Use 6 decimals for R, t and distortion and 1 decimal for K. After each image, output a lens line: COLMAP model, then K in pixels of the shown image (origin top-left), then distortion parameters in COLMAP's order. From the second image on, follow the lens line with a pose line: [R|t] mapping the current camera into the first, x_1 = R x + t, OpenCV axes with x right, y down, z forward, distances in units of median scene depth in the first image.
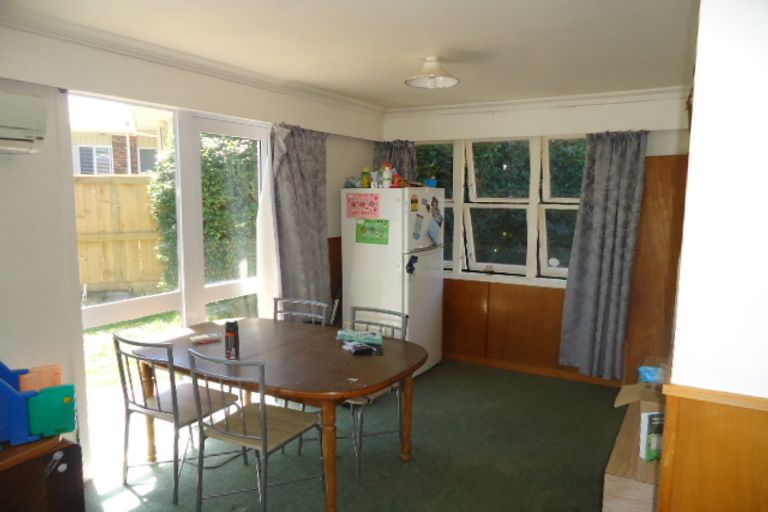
lens RADIAL K [[562.8, 0, 385.4], [0, 562.8, 267.0], [0, 0, 1]] dist [-0.003116, -0.001127]
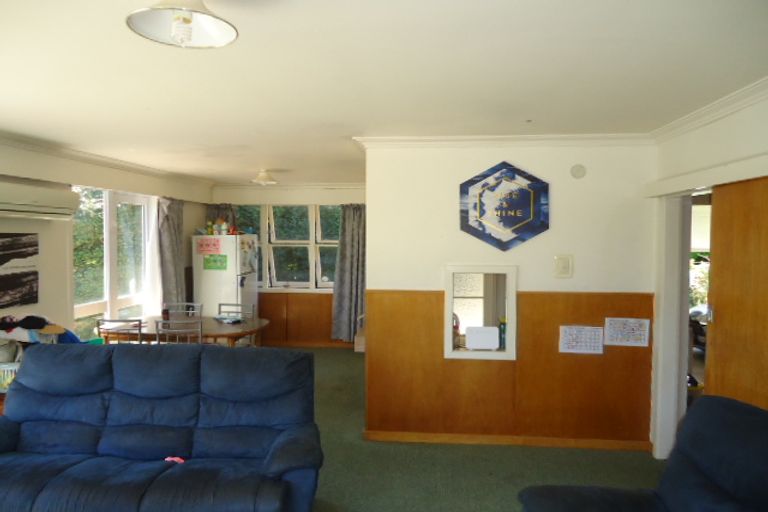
lens RADIAL K [[562.8, 0, 385.4], [0, 562.8, 267.0], [0, 0, 1]] dist [-0.003116, -0.001127]
pose [[0.912324, -0.027500, 0.408544, -0.229064], [0.055634, 0.996815, -0.057139, 0.065884], [-0.405672, 0.074858, 0.910948, -0.622256]]
